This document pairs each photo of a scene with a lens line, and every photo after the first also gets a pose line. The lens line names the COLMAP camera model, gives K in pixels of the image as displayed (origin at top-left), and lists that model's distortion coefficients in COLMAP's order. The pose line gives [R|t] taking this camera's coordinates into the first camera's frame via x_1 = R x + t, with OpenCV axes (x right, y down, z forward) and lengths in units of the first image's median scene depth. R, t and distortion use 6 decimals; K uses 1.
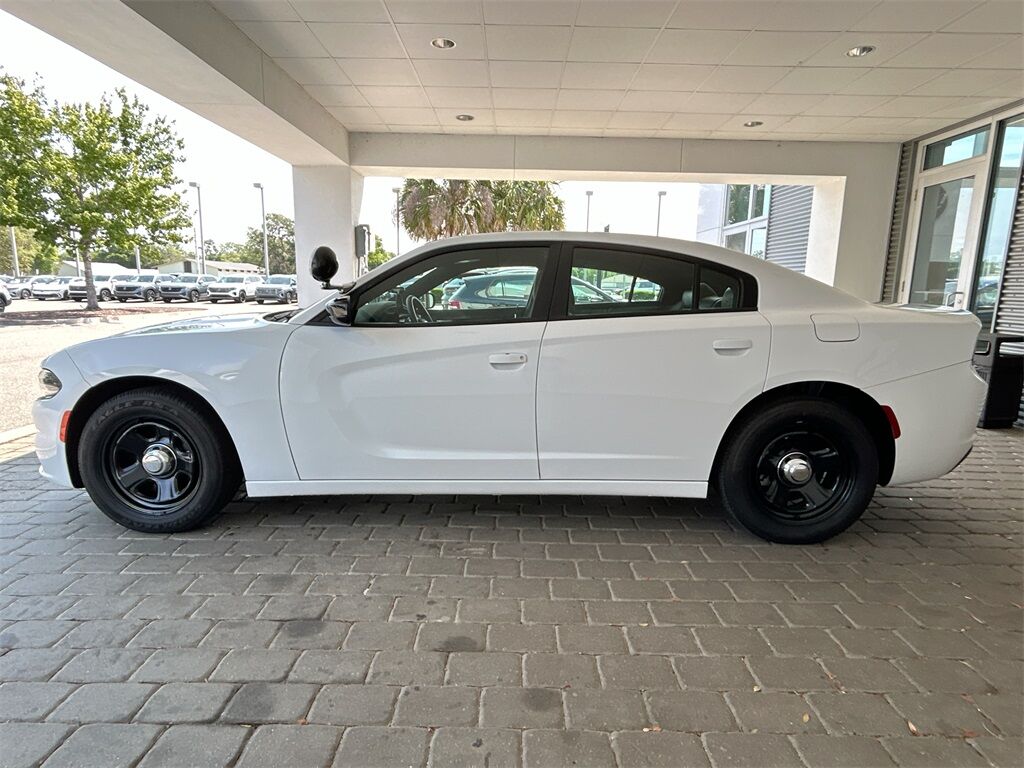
lens RADIAL K [[560.4, 0, 512.0], [0, 560.4, 384.0], [0, 0, 1]] dist [-0.002022, 0.000284]
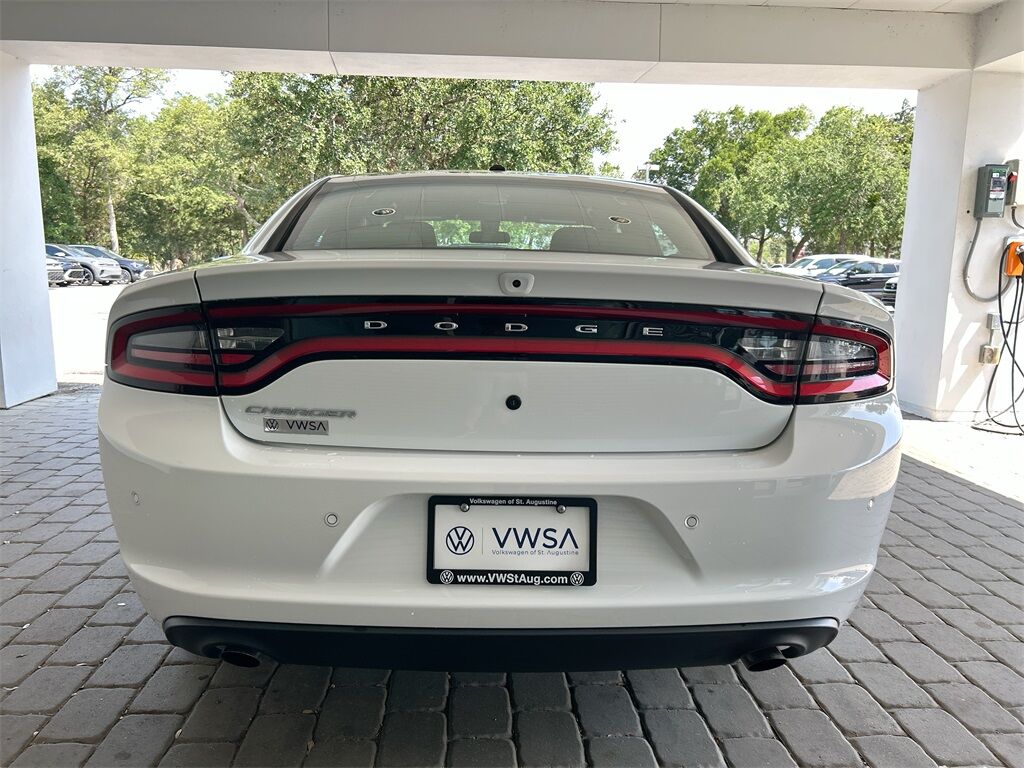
lens RADIAL K [[785.3, 0, 512.0], [0, 785.3, 384.0], [0, 0, 1]] dist [0.017215, -0.002932]
pose [[0.054384, 0.137308, -0.989034, 0.185992], [-0.187630, 0.974261, 0.124940, -0.022142], [0.980733, 0.178778, 0.078748, 0.159346]]
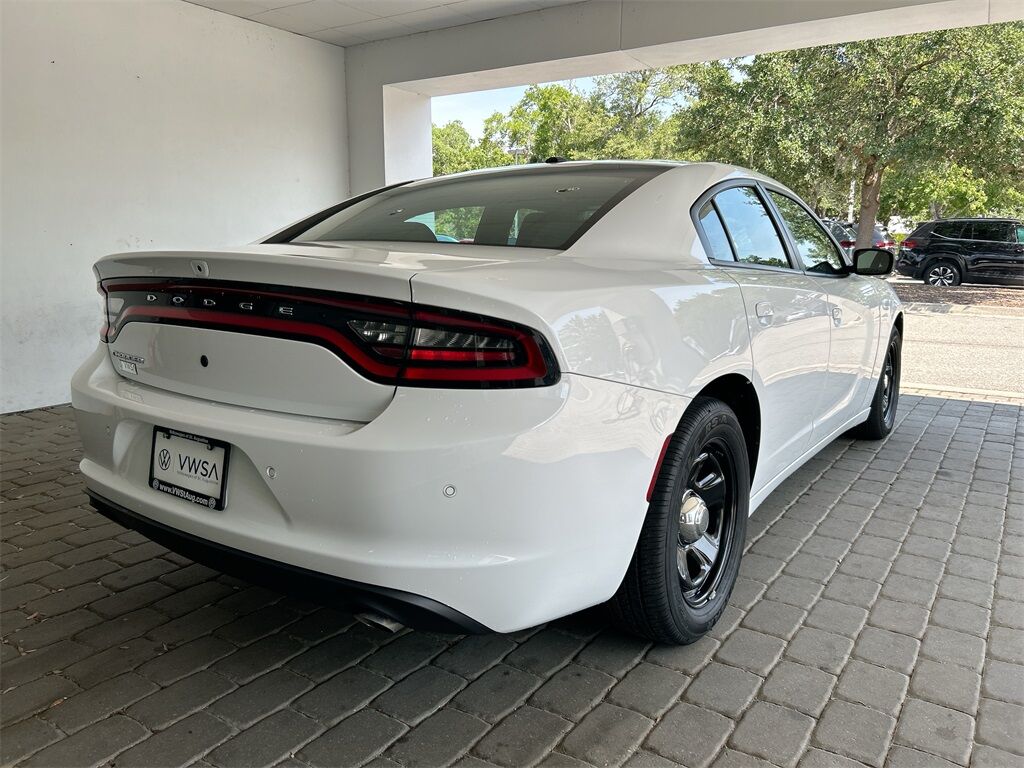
lens RADIAL K [[771.8, 0, 502.6], [0, 771.8, 394.2], [0, 0, 1]] dist [0.017075, -0.000980]
pose [[-0.561230, 0.140349, -0.815673, 0.170191], [-0.155873, 0.949959, 0.270704, -0.038207], [0.812850, 0.279069, -0.511269, 0.242672]]
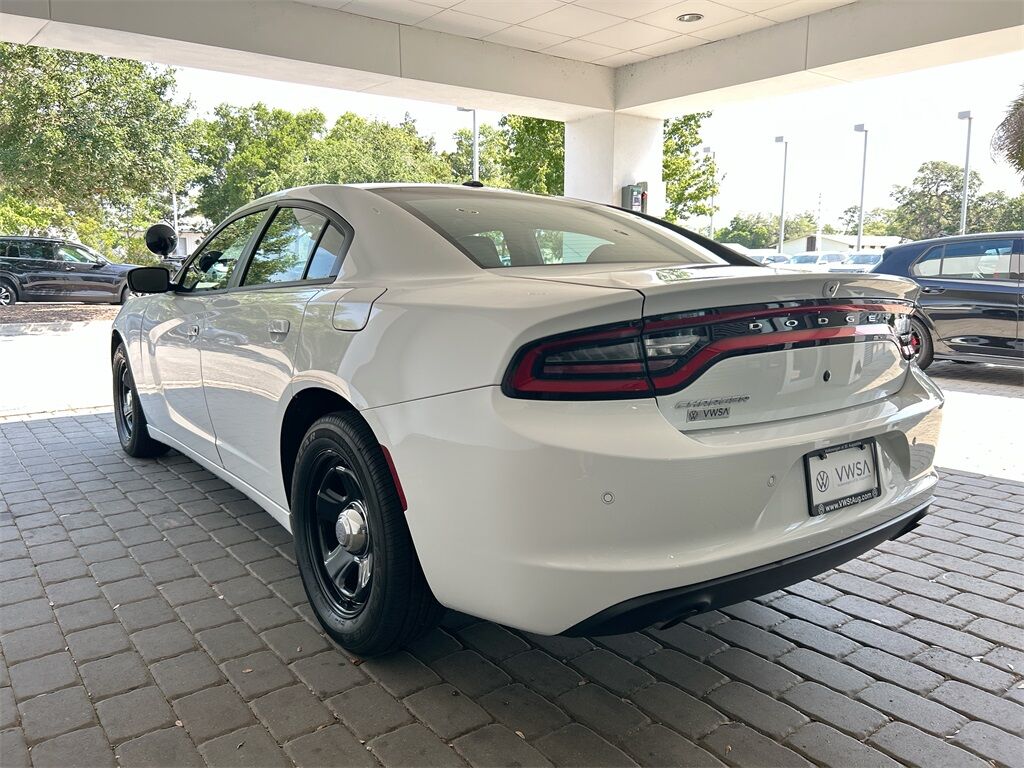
lens RADIAL K [[785.3, 0, 512.0], [0, 785.3, 384.0], [0, 0, 1]] dist [0.017215, -0.002932]
pose [[0.614677, 0.103892, -0.781907, 0.168054], [-0.125076, 0.991584, 0.033426, -0.008817], [0.778799, 0.077252, 0.622498, 0.072283]]
